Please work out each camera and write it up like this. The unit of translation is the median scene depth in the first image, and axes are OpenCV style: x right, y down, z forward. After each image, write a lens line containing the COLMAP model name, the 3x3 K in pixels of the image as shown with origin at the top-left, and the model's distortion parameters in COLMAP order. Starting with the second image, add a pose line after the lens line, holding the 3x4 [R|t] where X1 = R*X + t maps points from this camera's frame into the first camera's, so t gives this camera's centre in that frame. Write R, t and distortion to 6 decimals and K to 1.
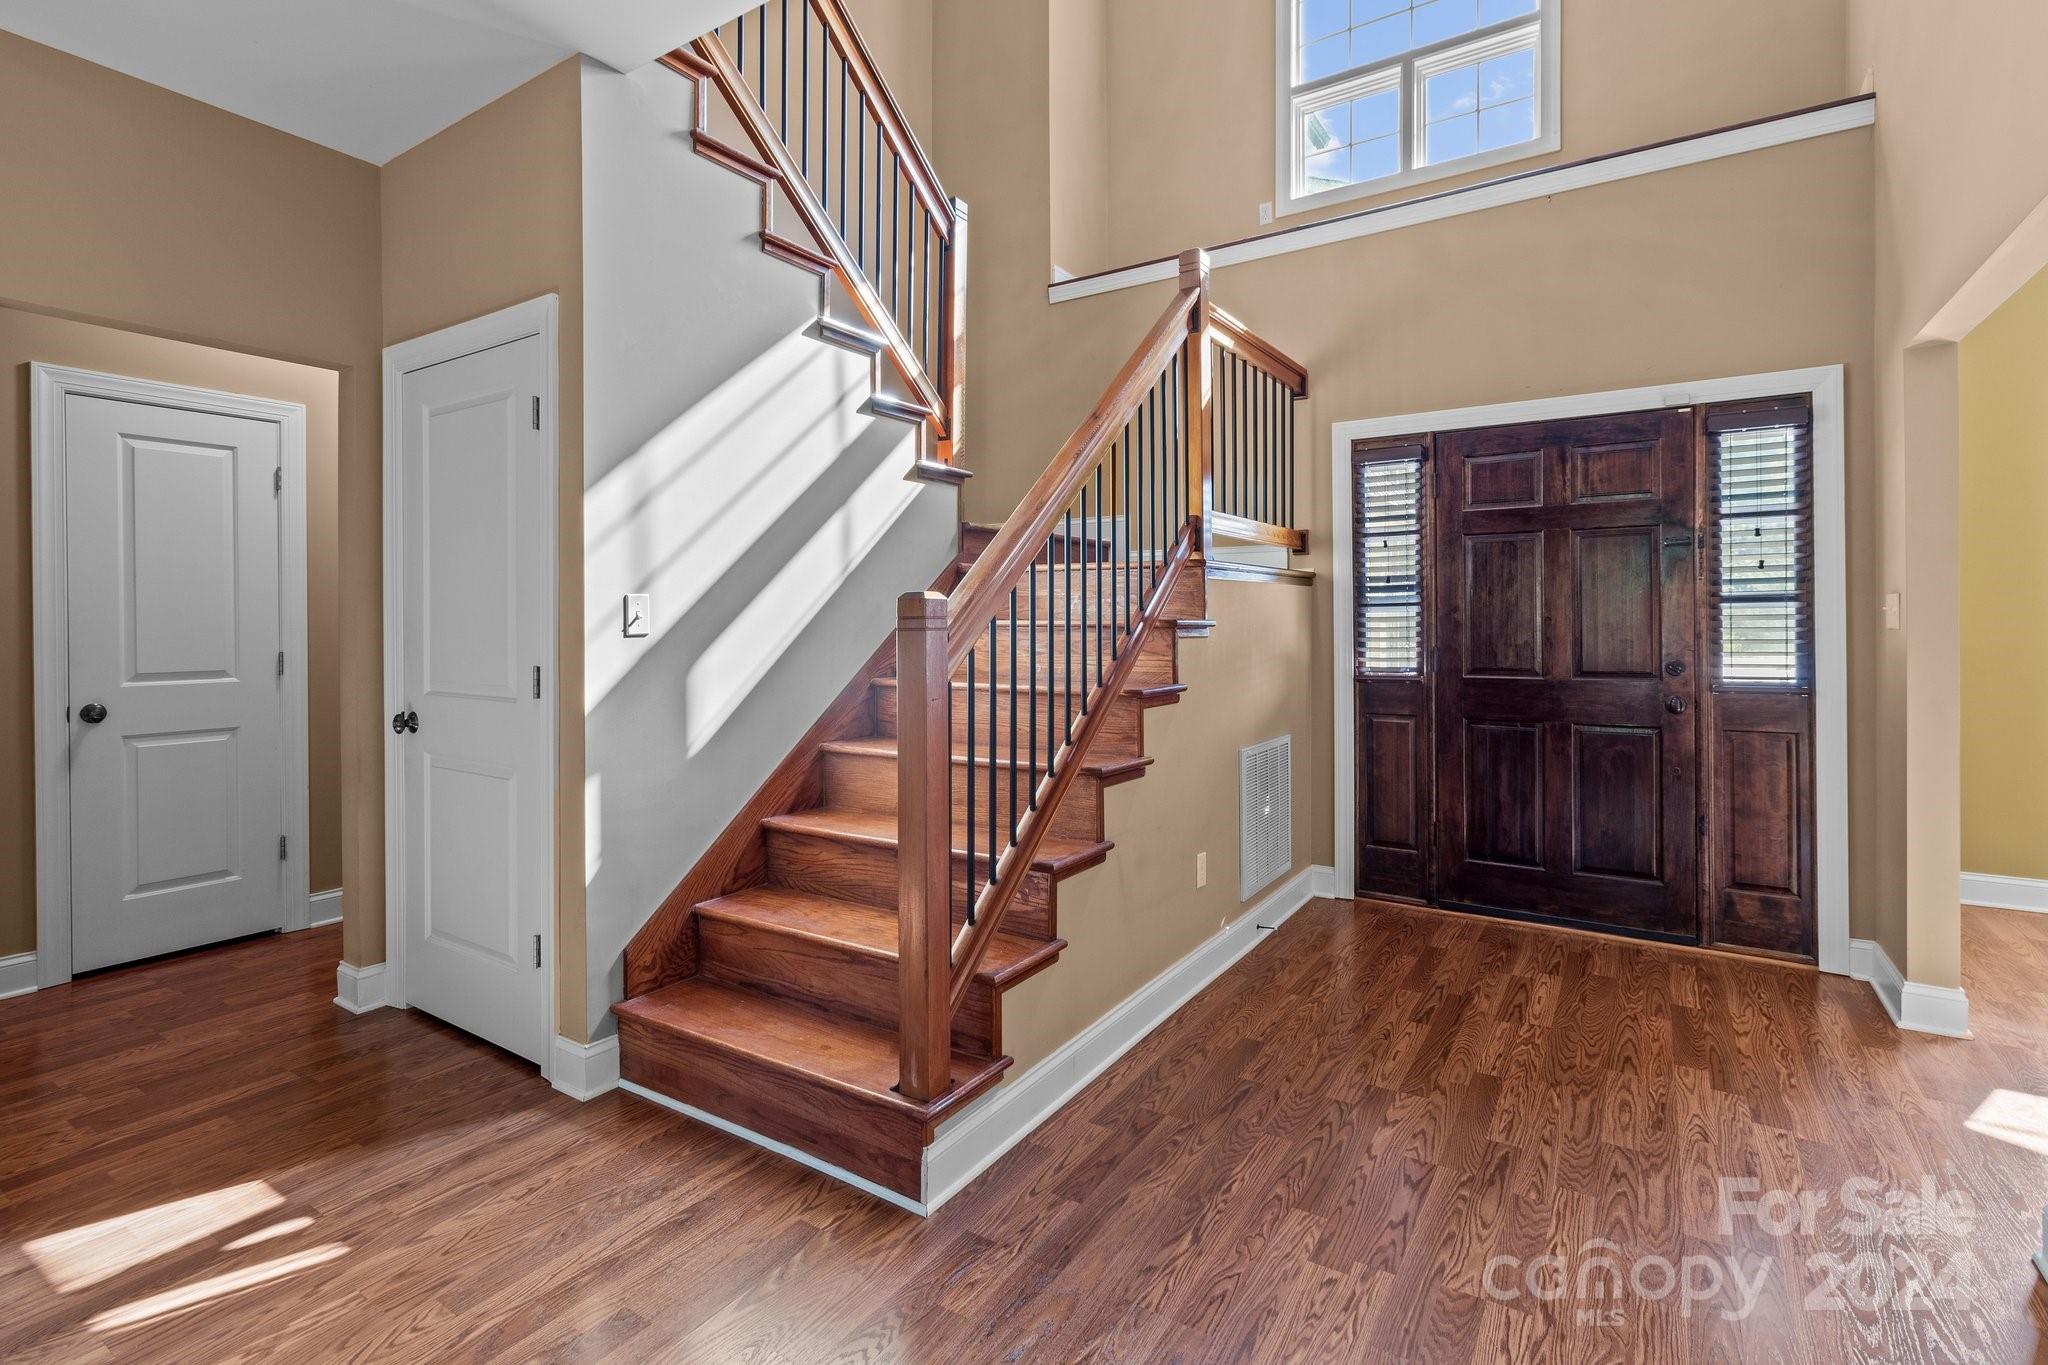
lens RADIAL K [[953.3, 0, 1047.7], [0, 953.3, 615.3], [0, 0, 1]] dist [-0.001742, 0.000233]
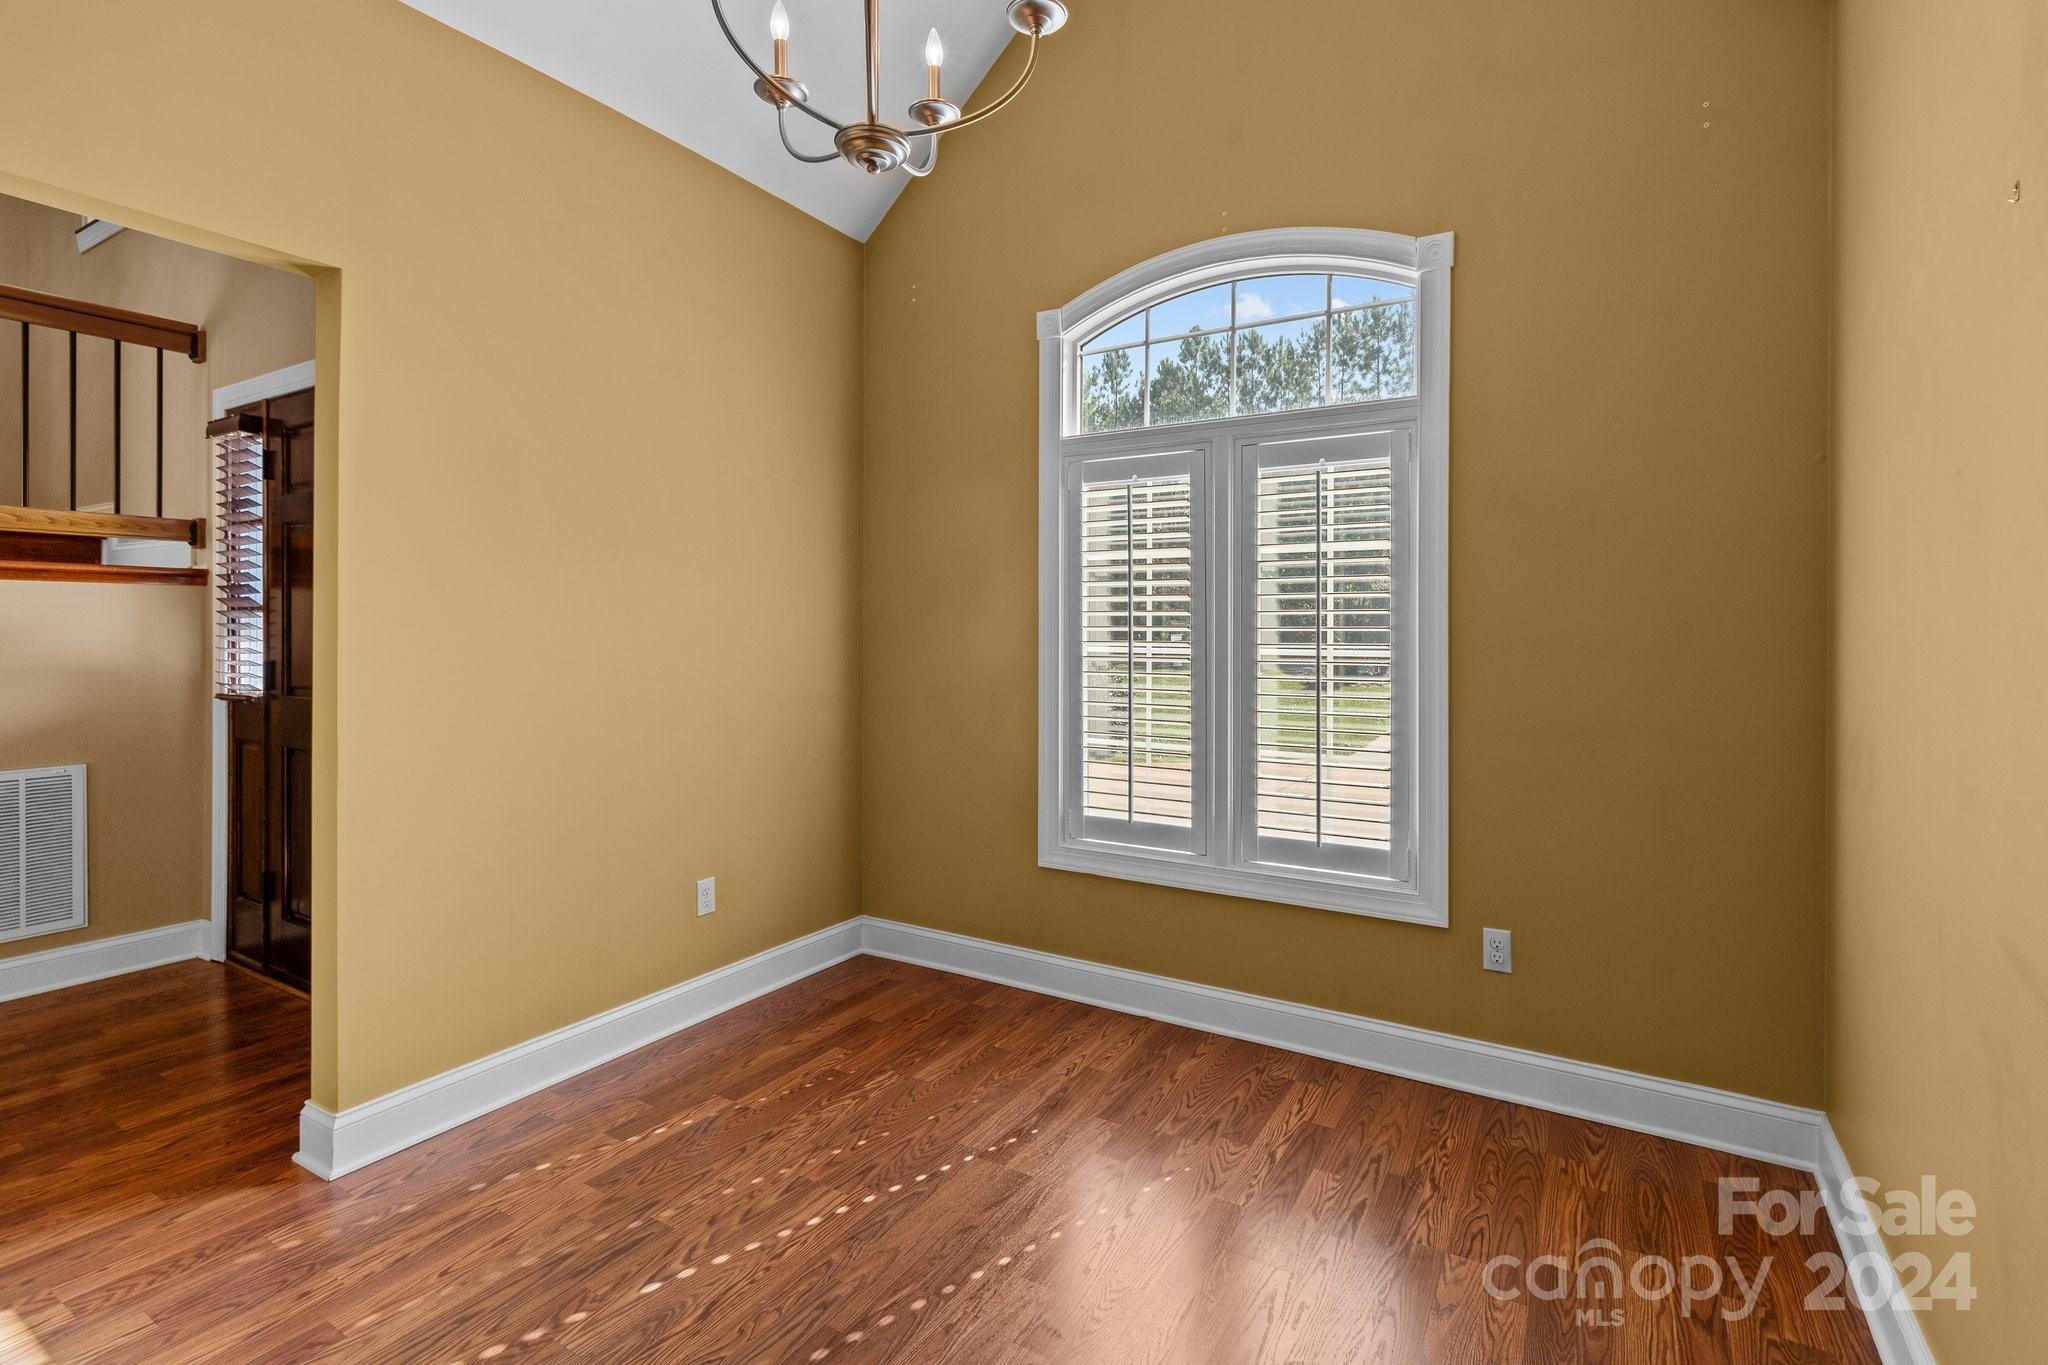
lens RADIAL K [[928.4, 0, 1060.9], [0, 928.4, 629.4], [0, 0, 1]] dist [-0.000129, 0.000233]
pose [[0.999327, 0.011702, 0.034752, 1.241804], [-0.011789, 0.999928, 0.002298, -0.004519], [-0.034723, -0.002706, 0.999393, 0.191711]]
